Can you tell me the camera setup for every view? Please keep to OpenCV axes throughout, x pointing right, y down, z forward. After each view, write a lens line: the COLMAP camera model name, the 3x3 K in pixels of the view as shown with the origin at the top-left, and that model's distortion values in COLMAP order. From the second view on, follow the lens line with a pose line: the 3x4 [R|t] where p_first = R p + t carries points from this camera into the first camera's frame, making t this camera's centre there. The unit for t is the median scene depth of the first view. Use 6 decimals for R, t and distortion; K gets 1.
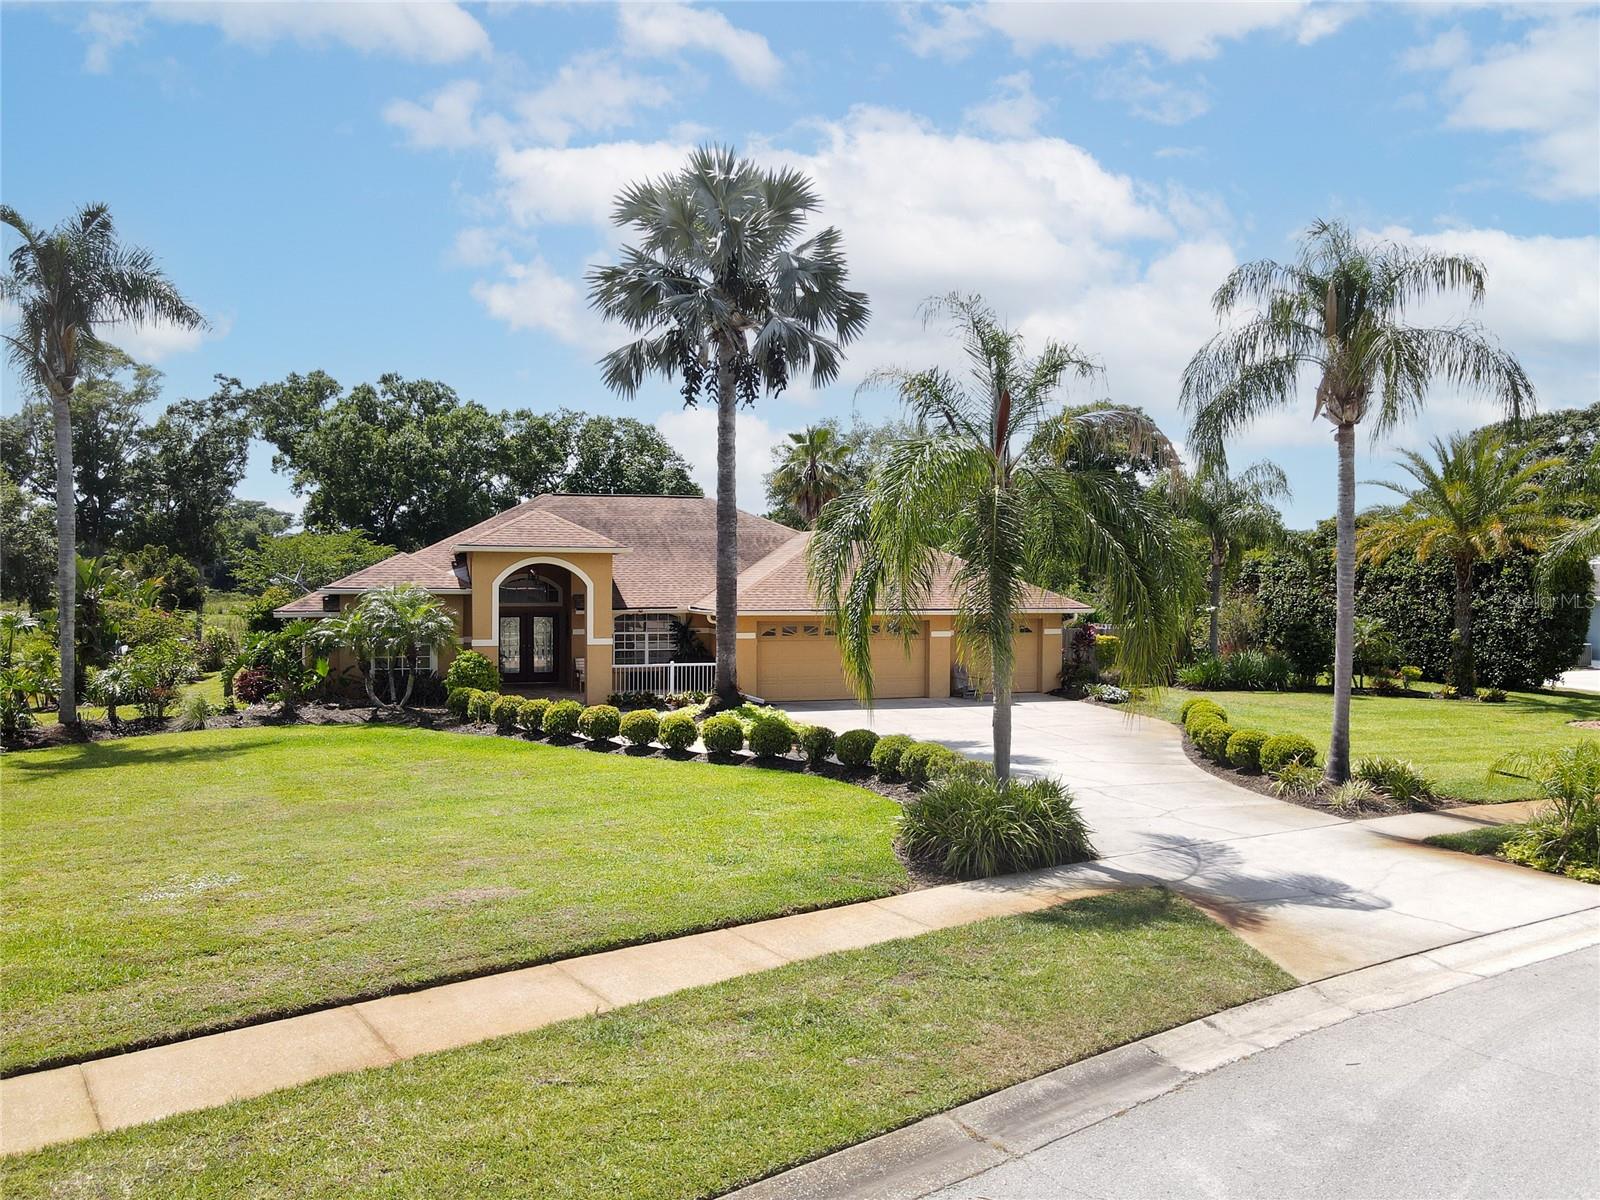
lens RADIAL K [[1202.2, 0, 806.9], [0, 1202.2, 603.0], [0, 0, 1]] dist [-0.003806, 0.009594]
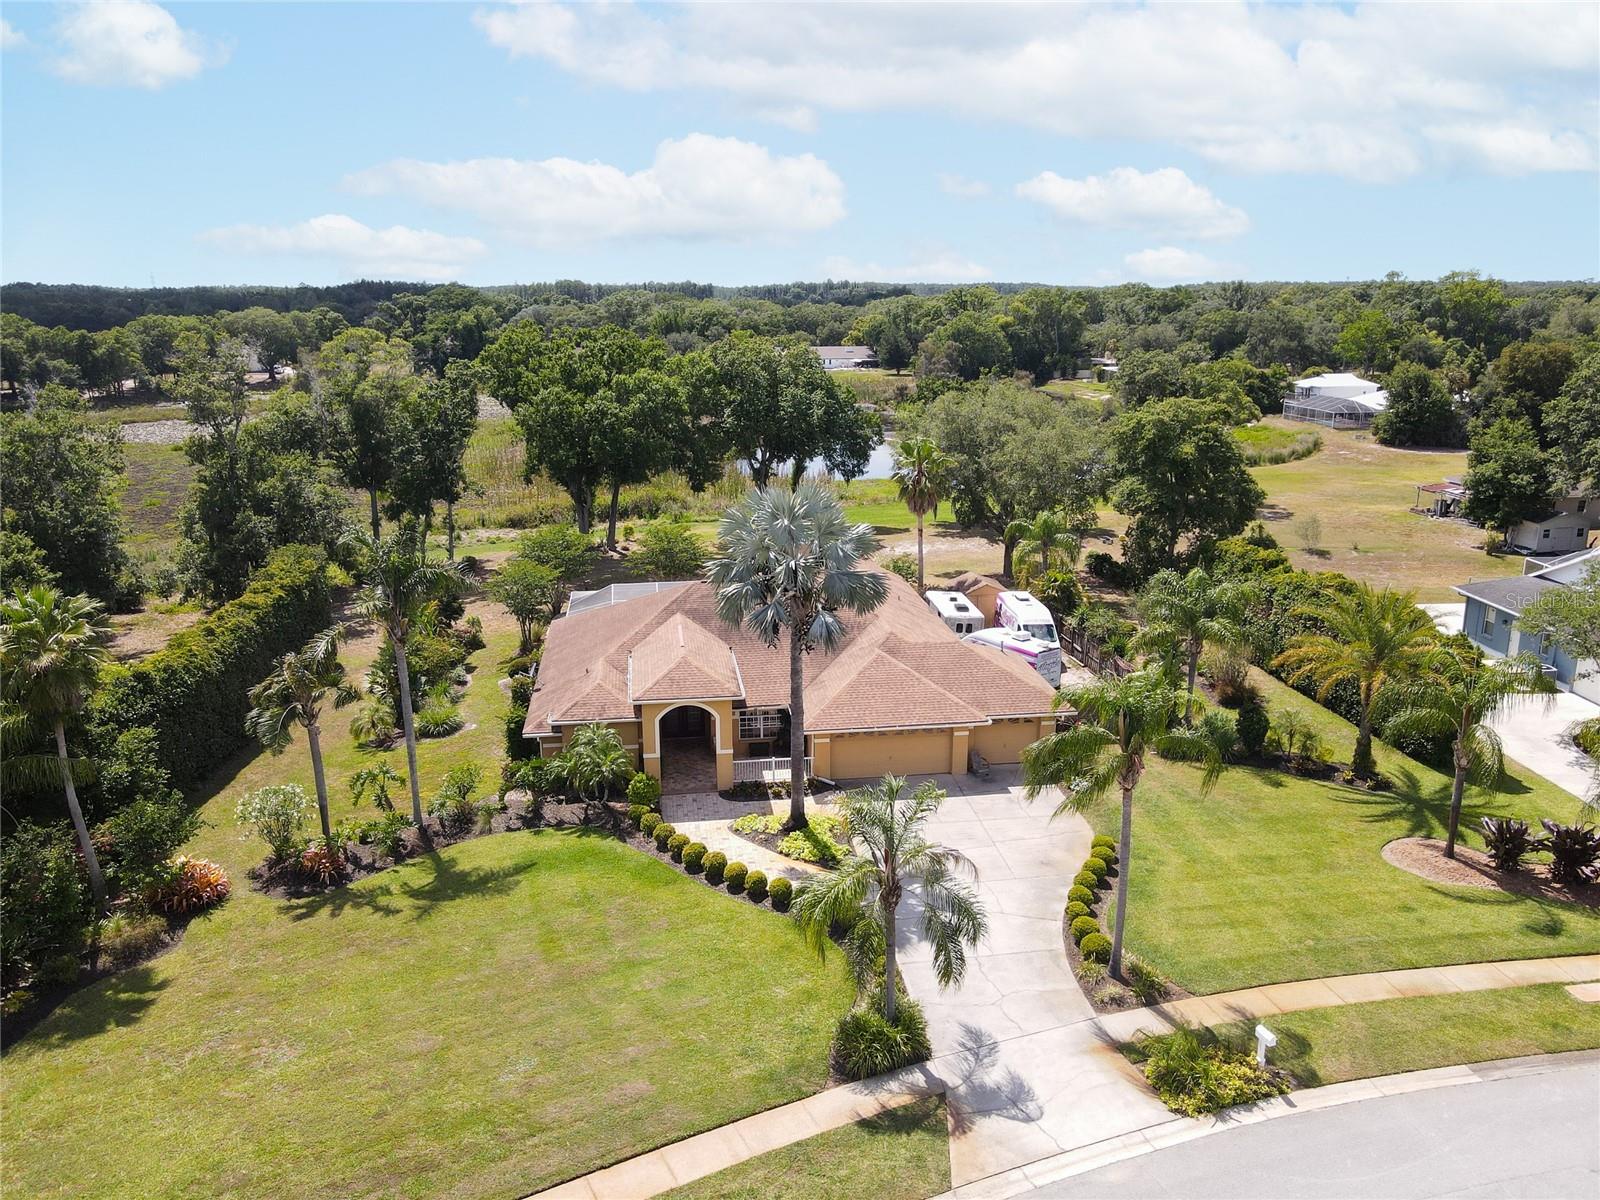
lens RADIAL K [[1202.2, 0, 806.9], [0, 1202.2, 603.0], [0, 0, 1]] dist [-0.003806, 0.009594]
pose [[0.986873, 0.036829, -0.157243, 0.161172], [0.002022, 0.970757, 0.240056, -0.506571], [0.161486, -0.237223, 0.957939, -0.397416]]
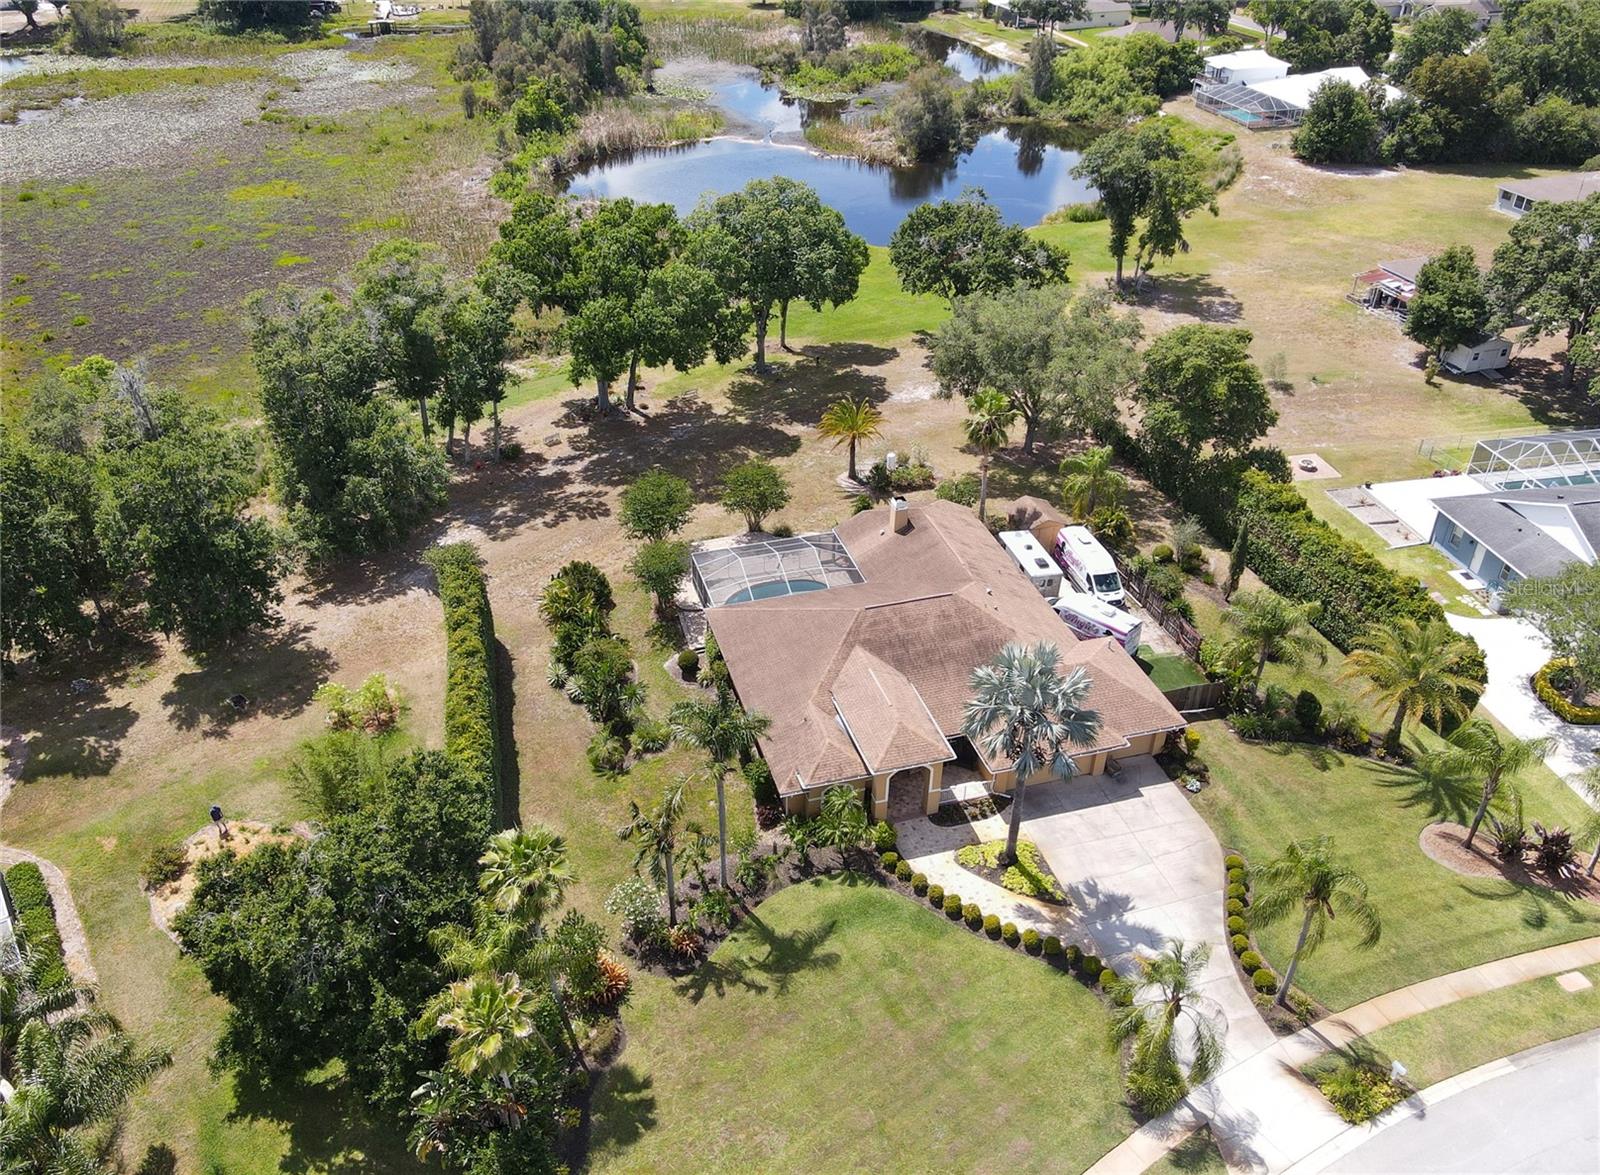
lens RADIAL K [[1271.3, 0, 760.4], [0, 1271.3, 560.8], [0, 0, 1]] dist [0.016282, -0.010151]
pose [[0.999679, 0.009523, -0.023497, -0.401905], [0.004438, 0.846732, 0.532001, -1.365214], [0.024962, -0.531934, 0.846418, -0.562088]]
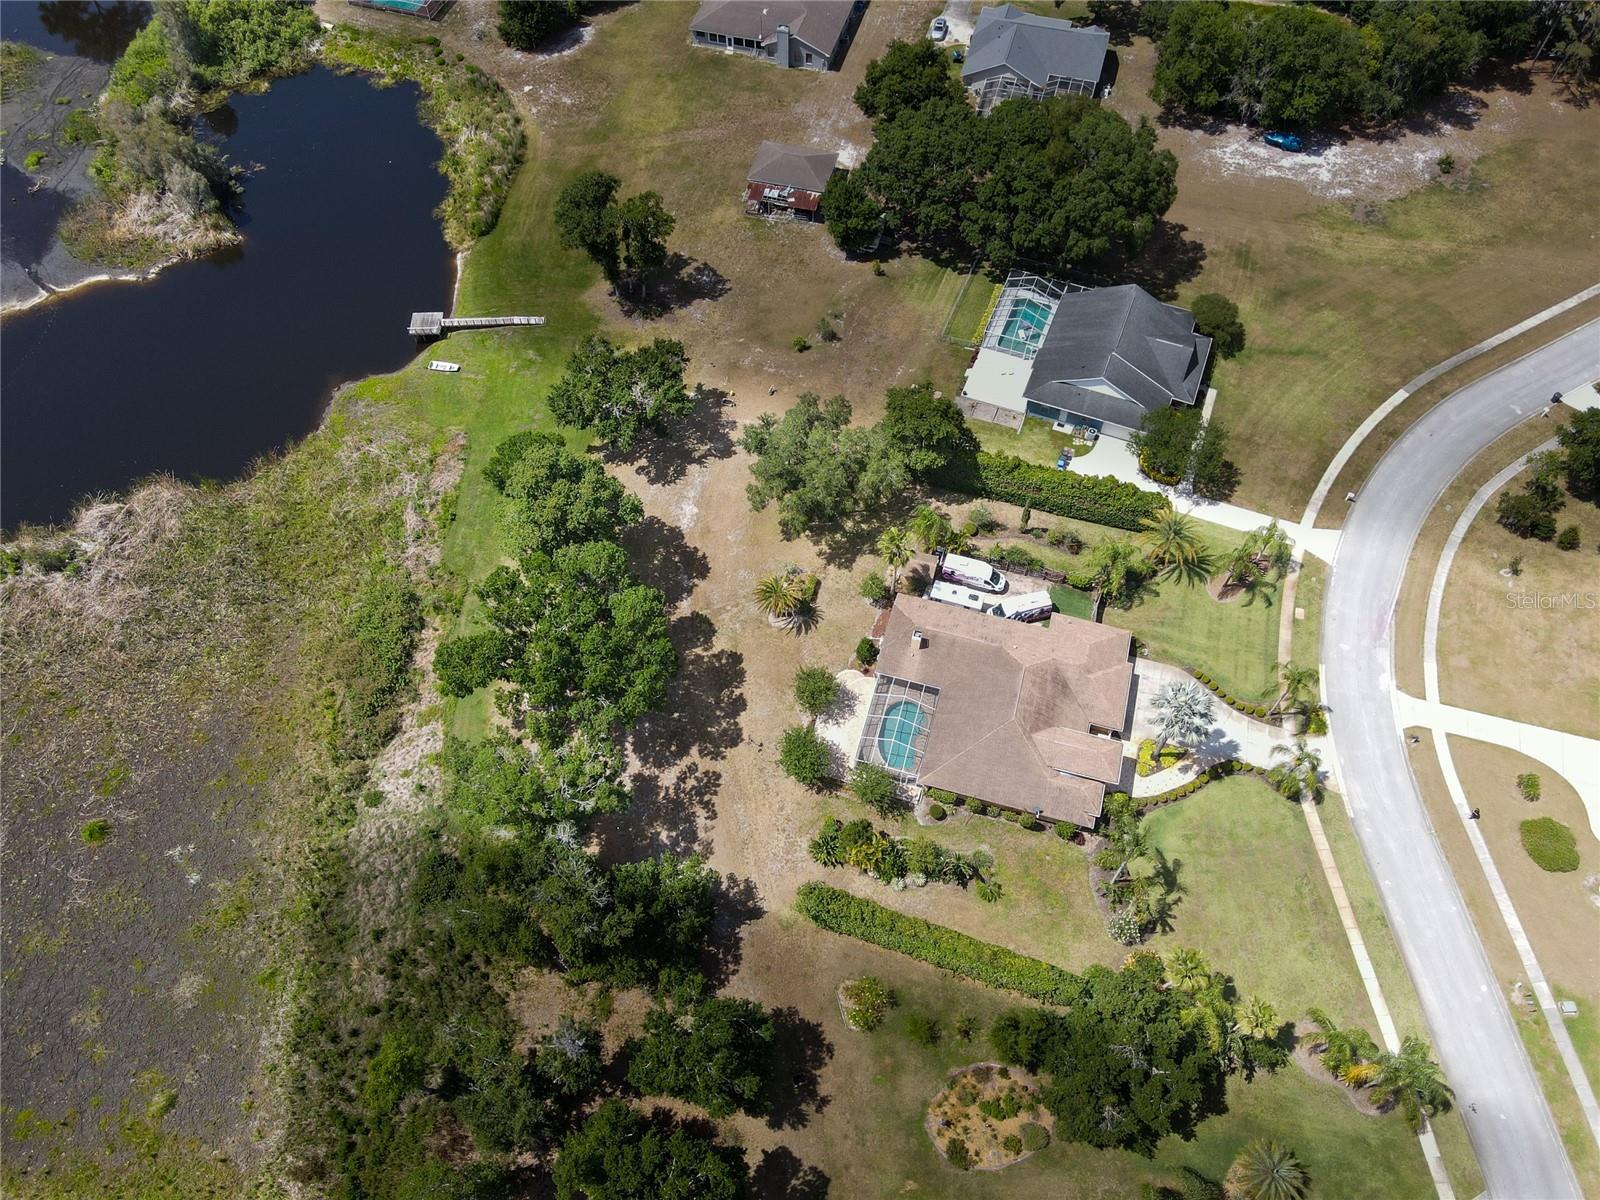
lens RADIAL K [[1202.2, 0, 806.9], [0, 1202.2, 603.0], [0, 0, 1]] dist [-0.003806, 0.009594]
pose [[0.531112, -0.703861, 0.471699, -2.039778], [-0.020879, 0.545667, 0.837742, -3.251223], [-0.847044, -0.454784, 0.275114, 0.976586]]
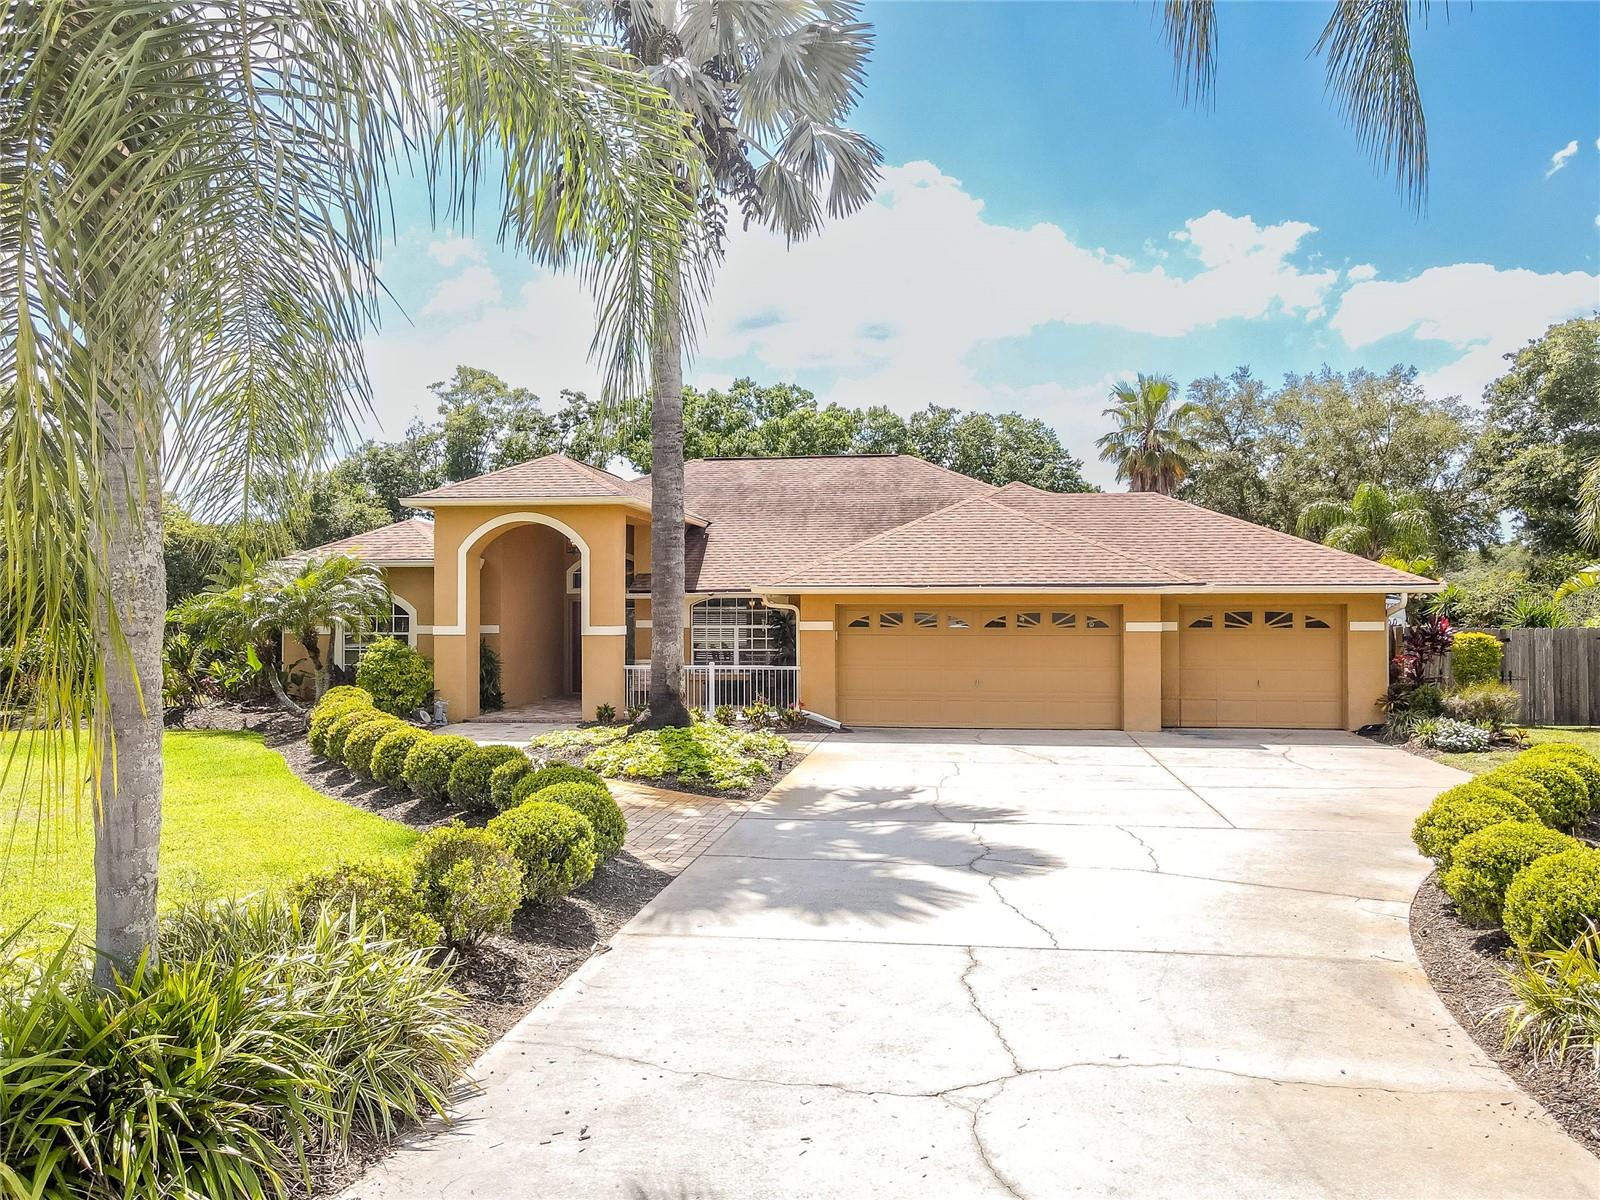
lens RADIAL K [[1180.6, 0, 800.0], [0, 1180.6, 600.0], [0, 0, 1]] dist [-0.008064, 0.037979]
pose [[0.904456, -0.009470, -0.426461, 0.226118], [-0.004959, 0.999453, -0.032710, 0.035205], [0.426537, 0.031700, 0.903914, 0.410236]]
